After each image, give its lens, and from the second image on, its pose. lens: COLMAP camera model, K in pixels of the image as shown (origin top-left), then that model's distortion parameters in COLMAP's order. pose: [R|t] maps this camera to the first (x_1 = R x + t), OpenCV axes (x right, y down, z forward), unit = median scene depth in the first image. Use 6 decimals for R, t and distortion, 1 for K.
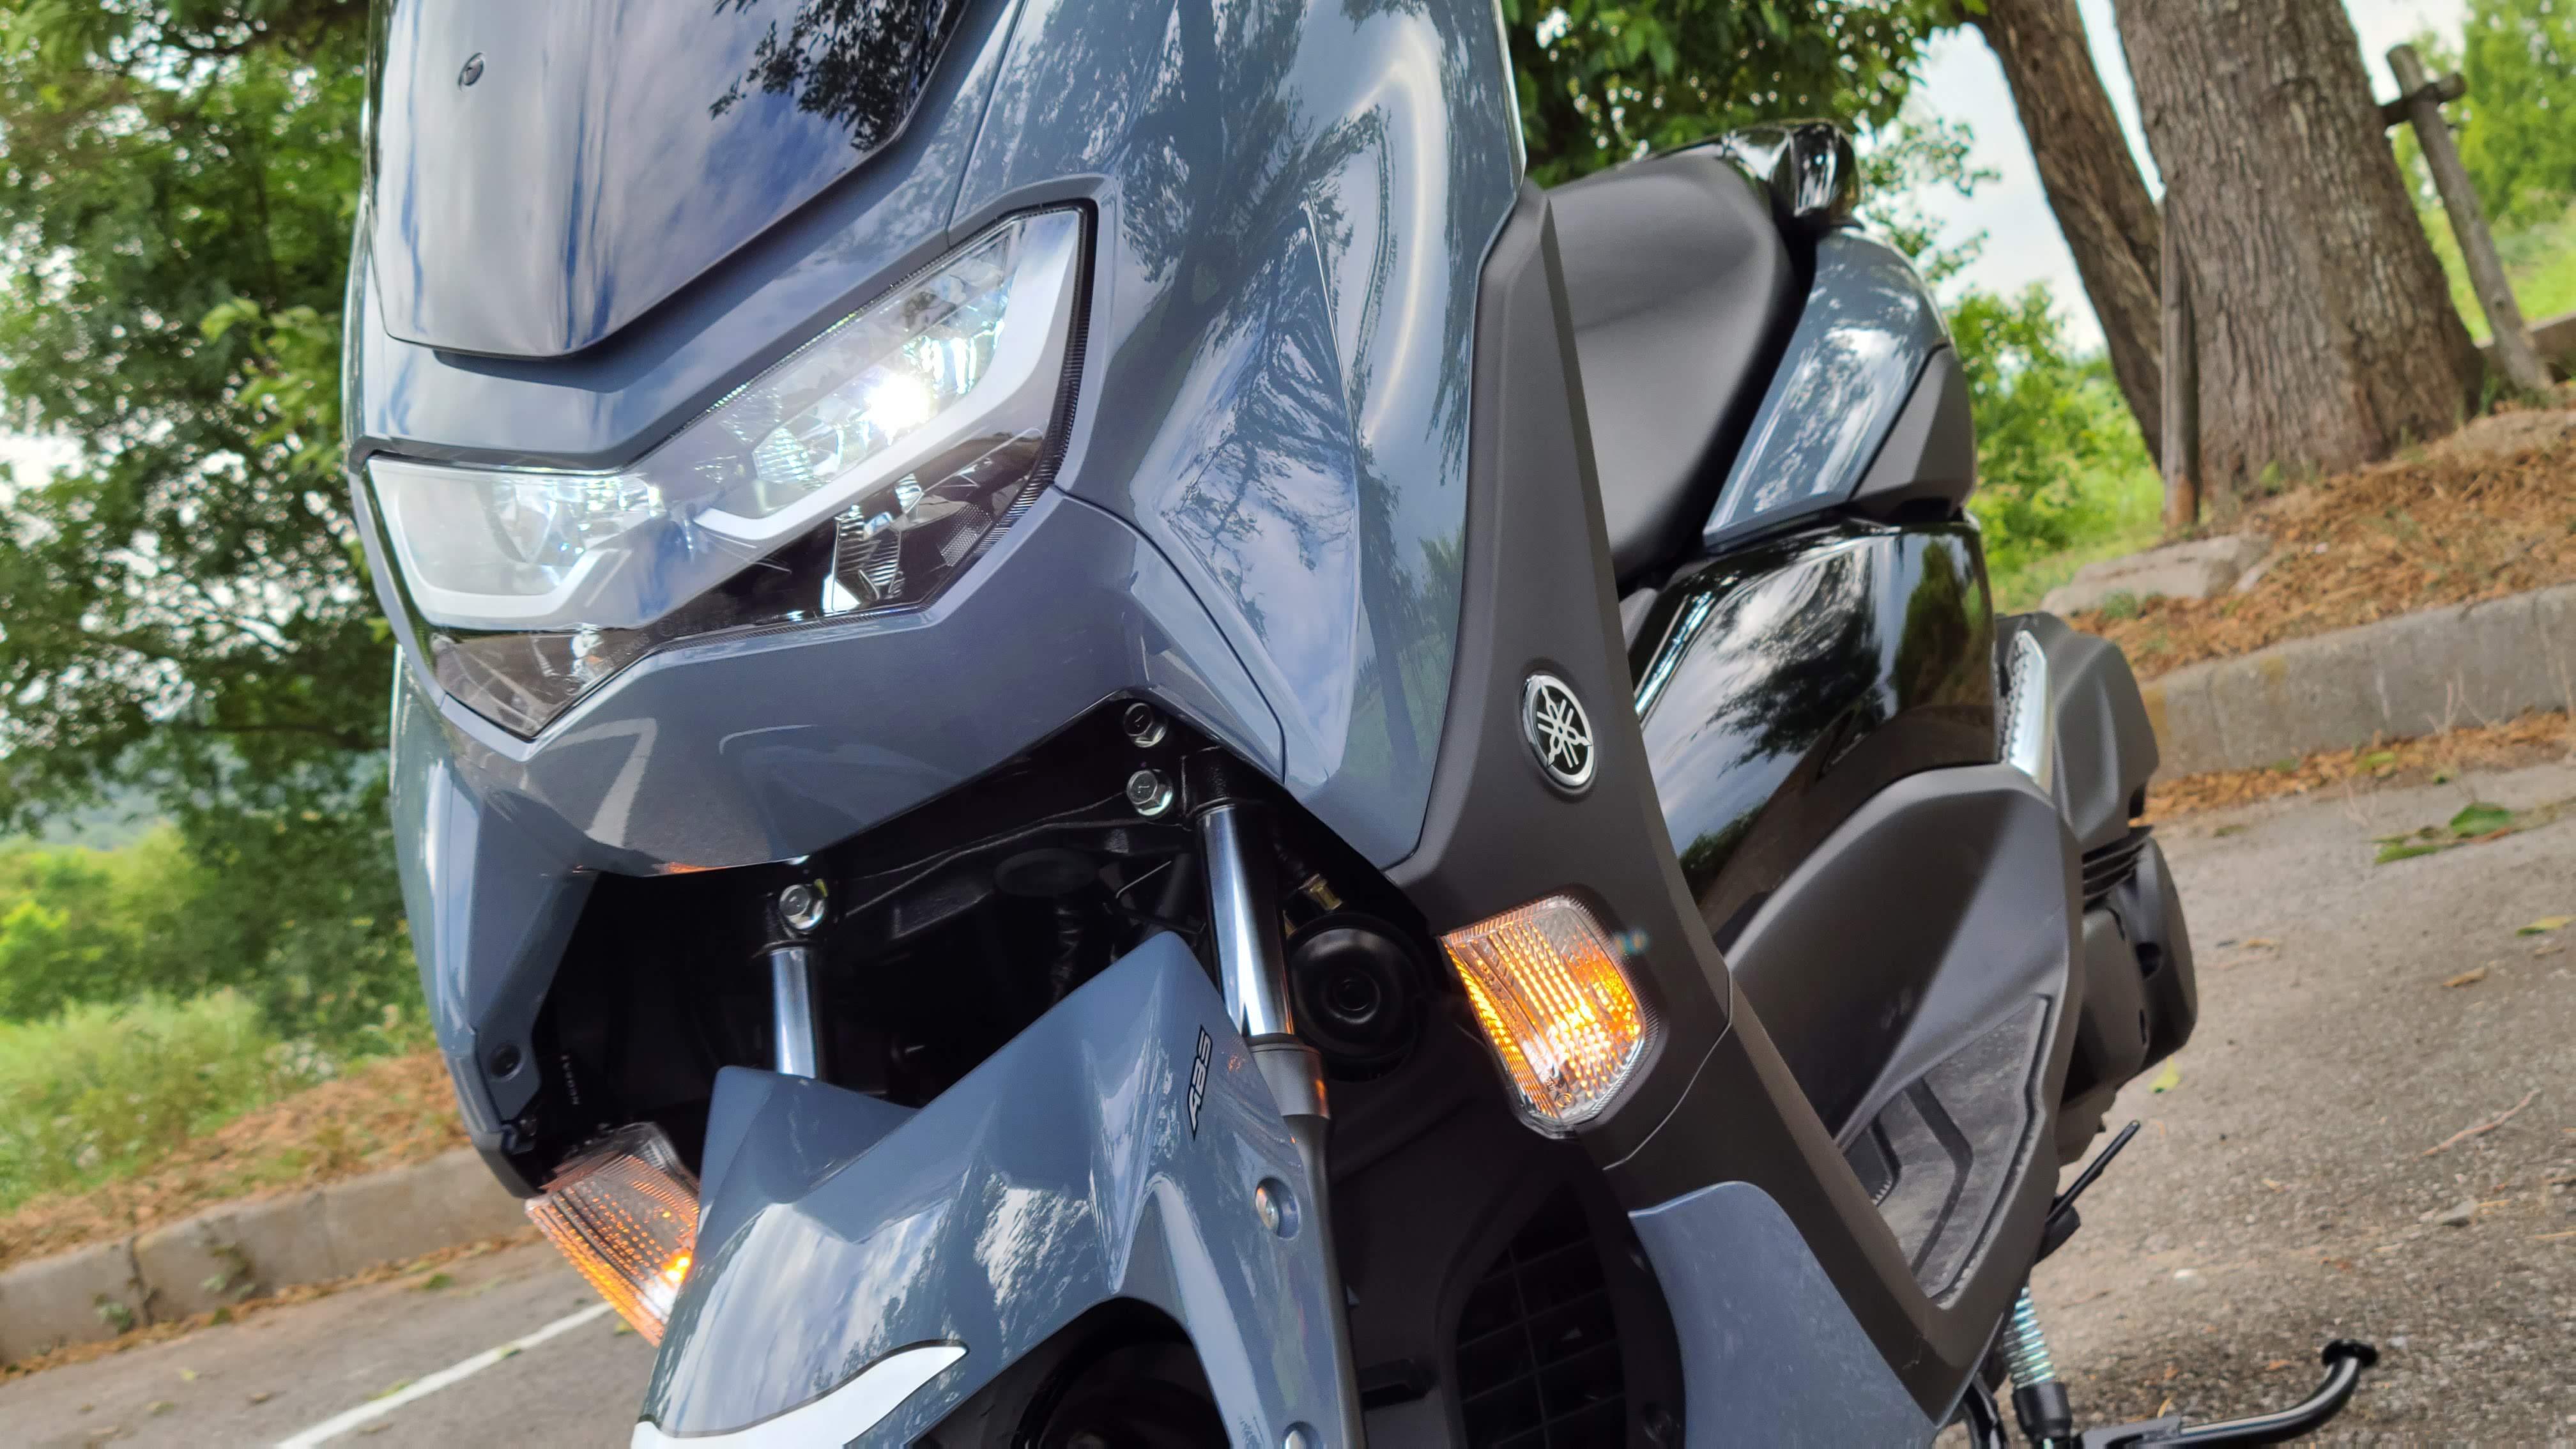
lens RADIAL K [[4111.5, 0, 1320.3], [0, 4111.5, 719.3], [0, 0, 1]] dist [0.056420, -0.129358]
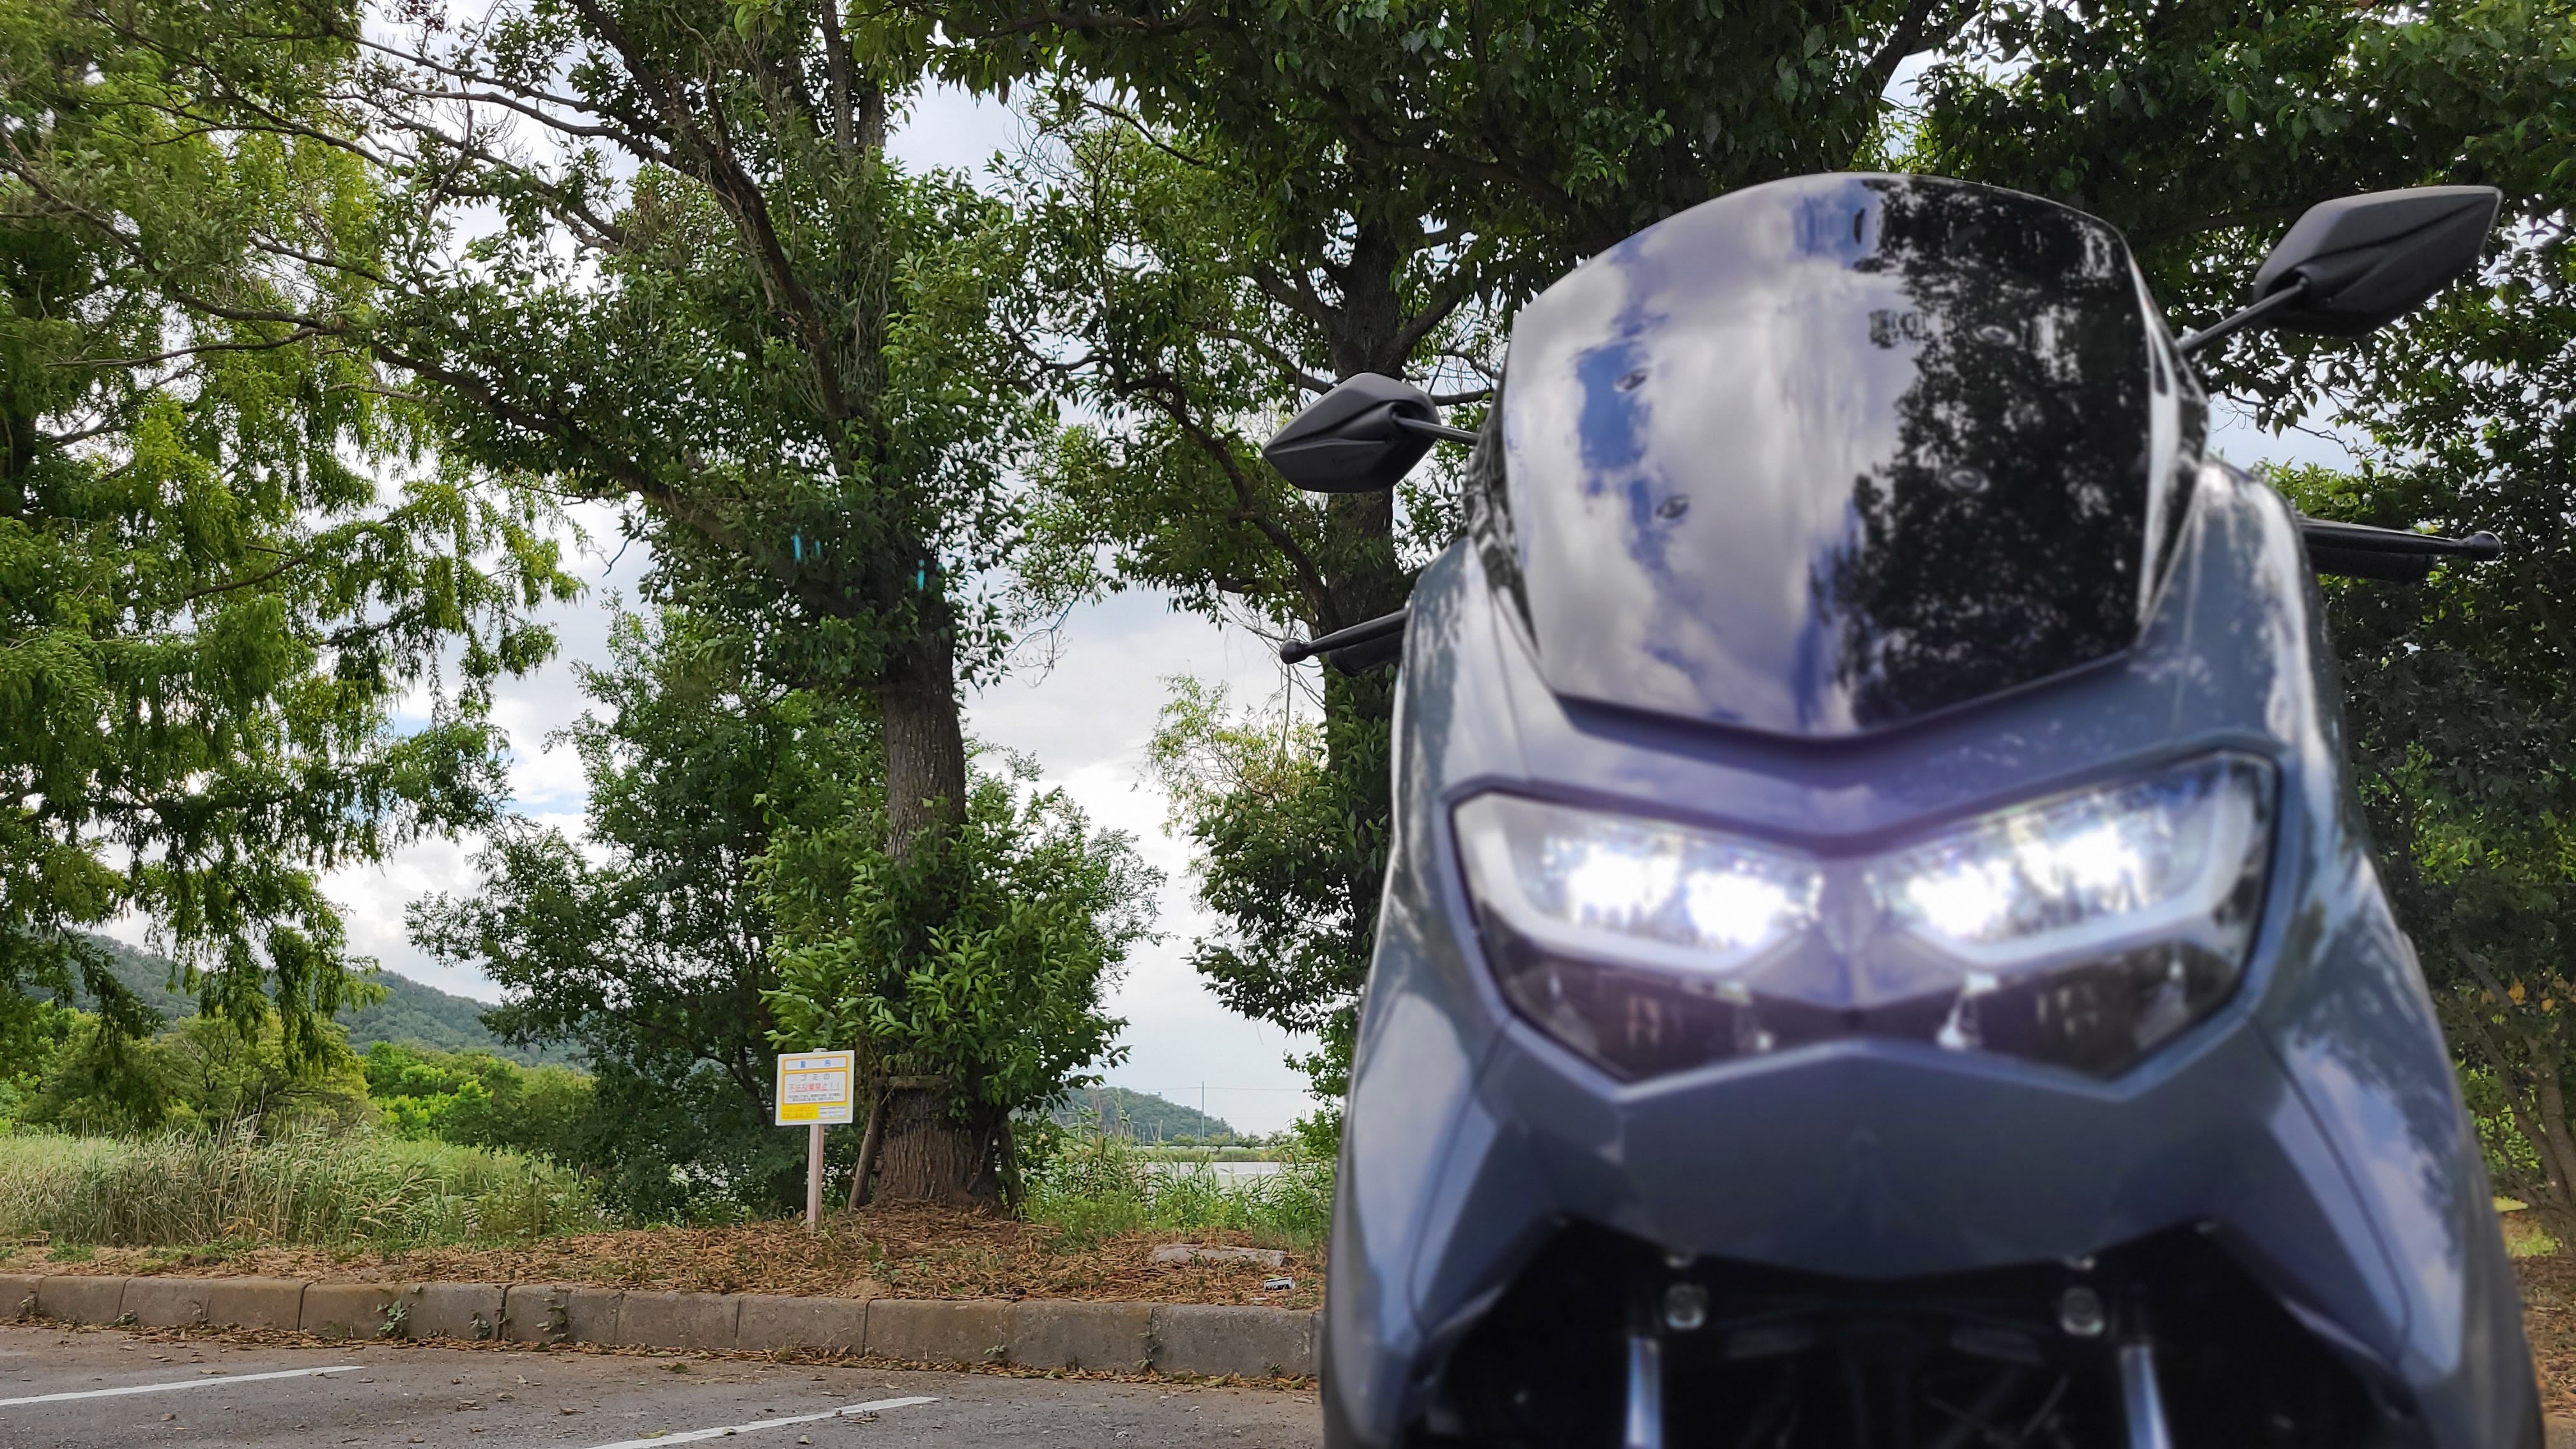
lens RADIAL K [[1946.3, 0, 1288.0], [0, 1946.3, 724.5], [0, 0, 1]] dist [0.032531, -0.040624]
pose [[0.950774, 0.309253, 0.019797, -0.204459], [-0.294951, 0.922696, -0.248264, 0.046361], [-0.095043, 0.230204, 0.968490, 0.354201]]
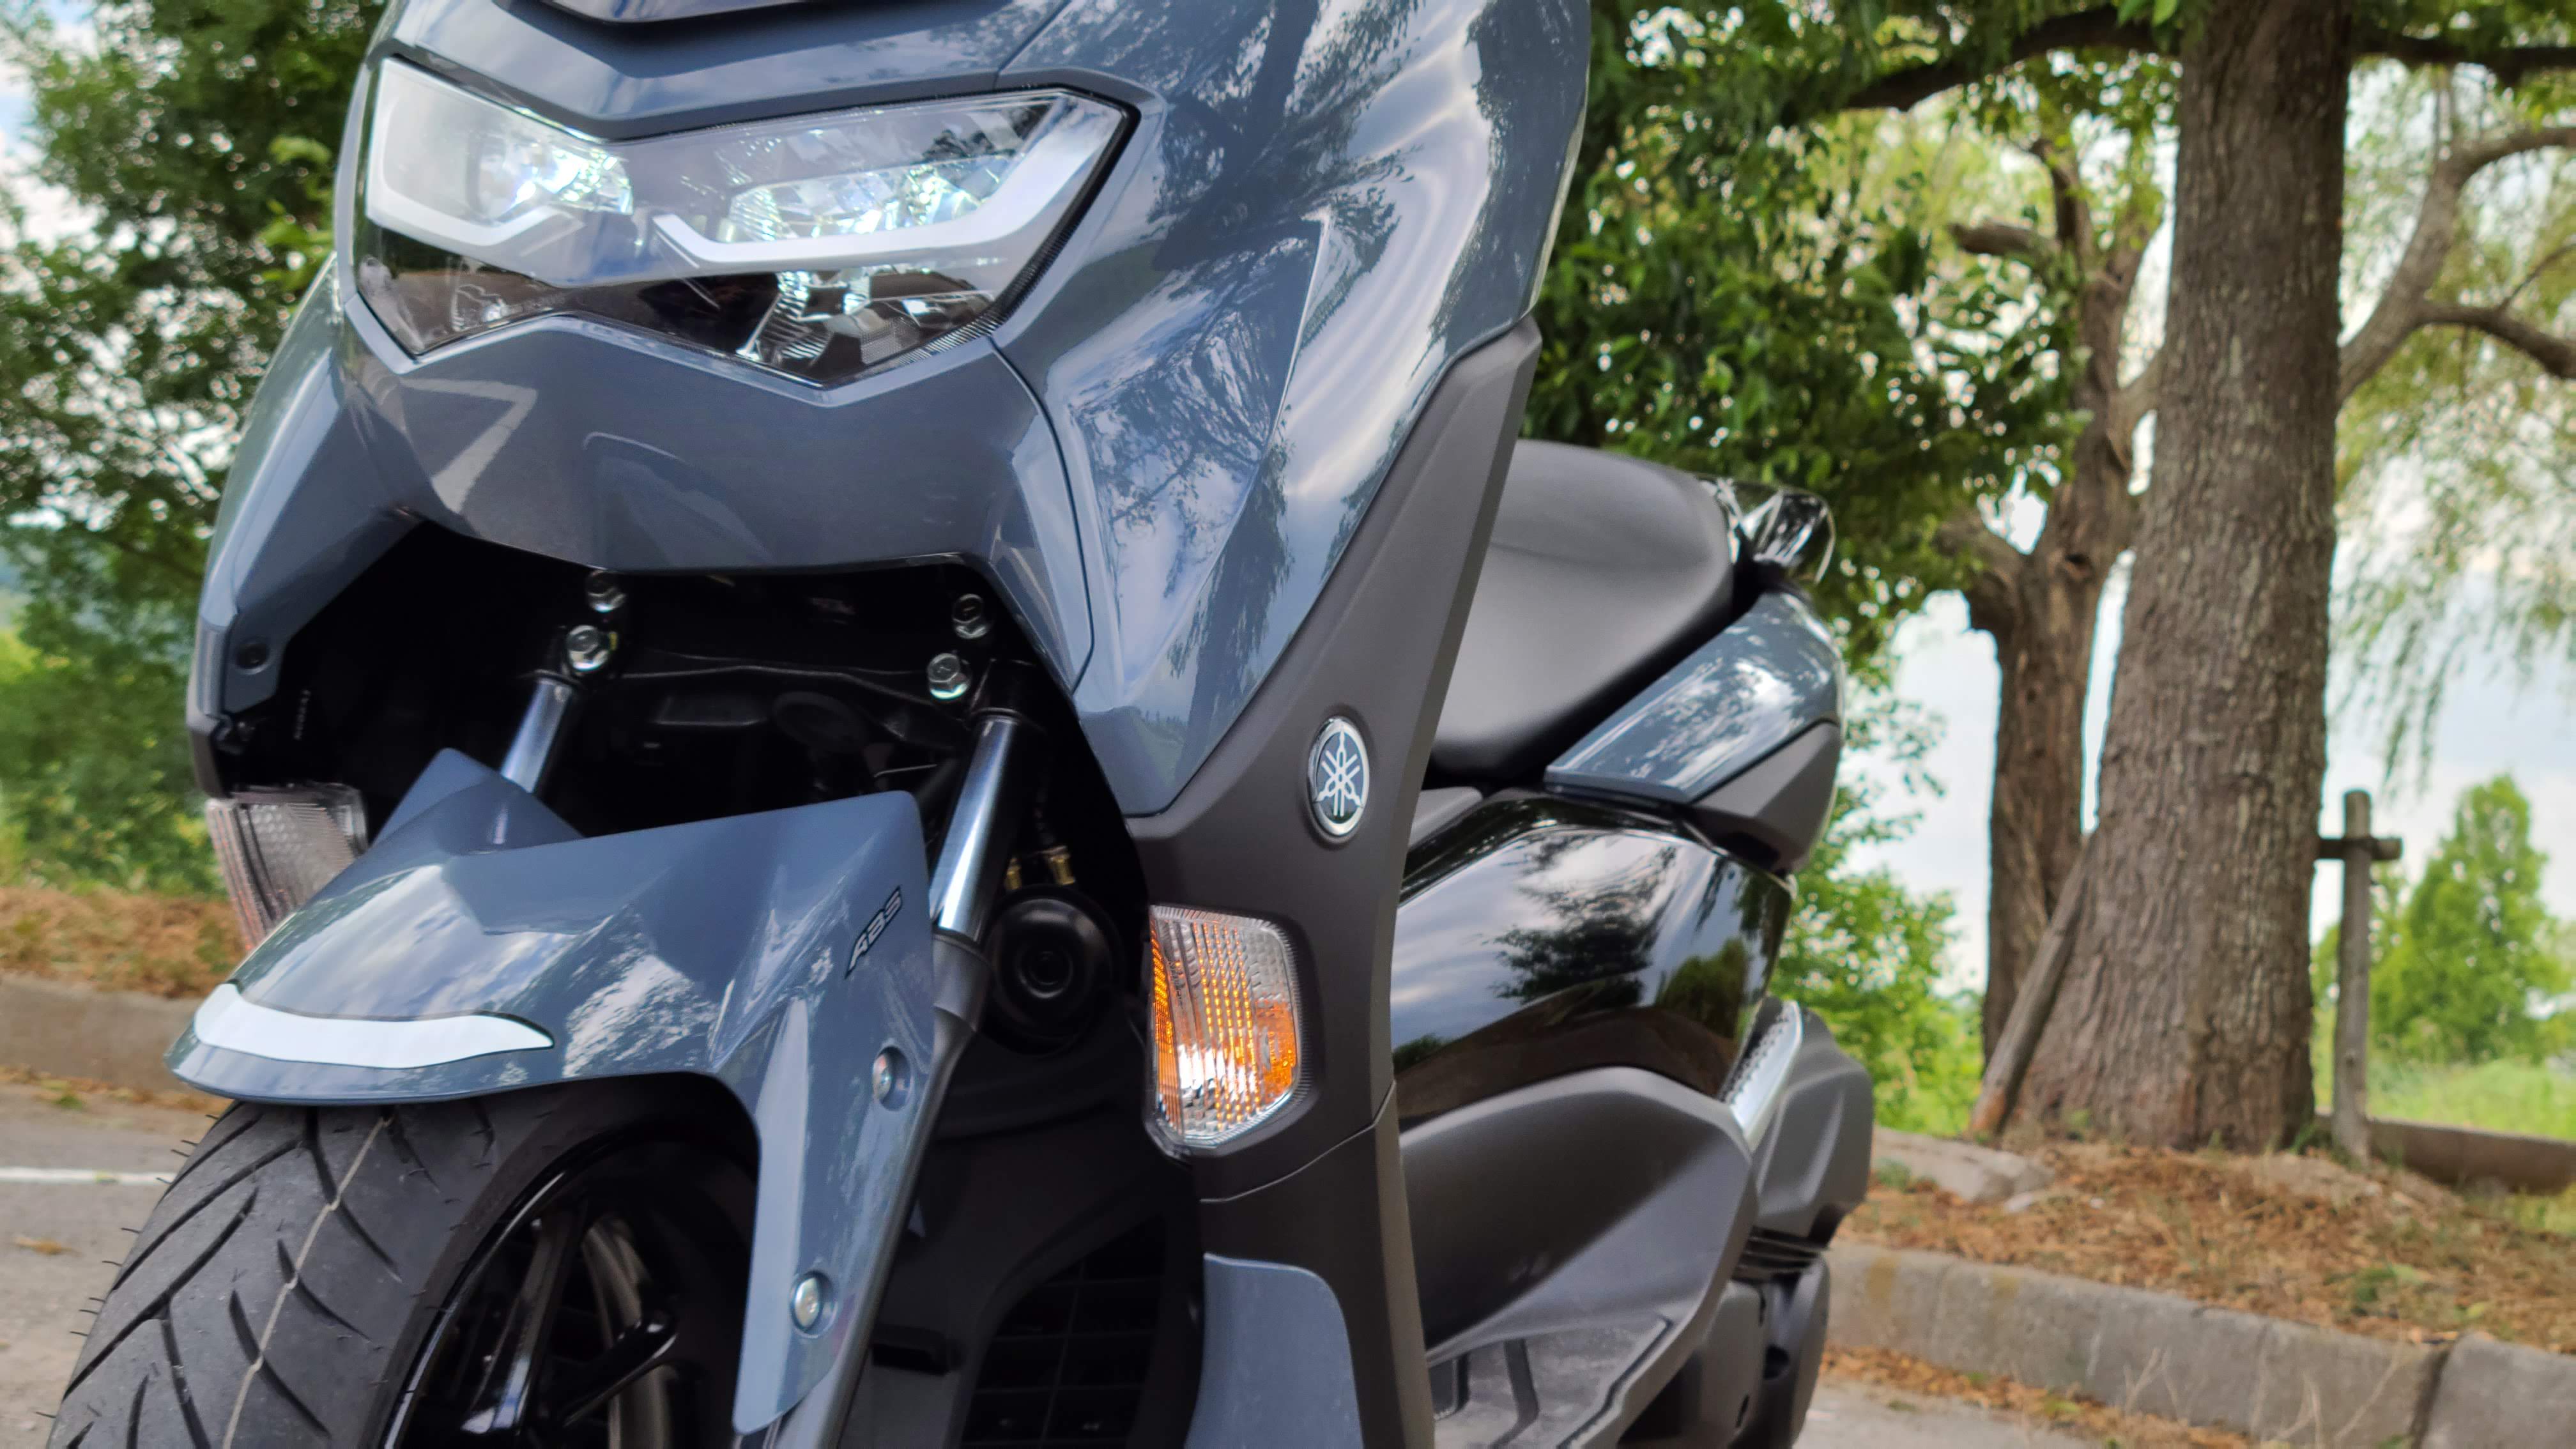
lens RADIAL K [[4119.4, 0, 1349.8], [0, 4119.4, 777.4], [0, 0, 1]] dist [0.055565, -0.034352]
pose [[0.910159, 0.413595, 0.023432, 0.026319], [-0.410586, 0.908161, -0.081629, 0.061582], [-0.055041, 0.064675, 0.996387, -0.015203]]
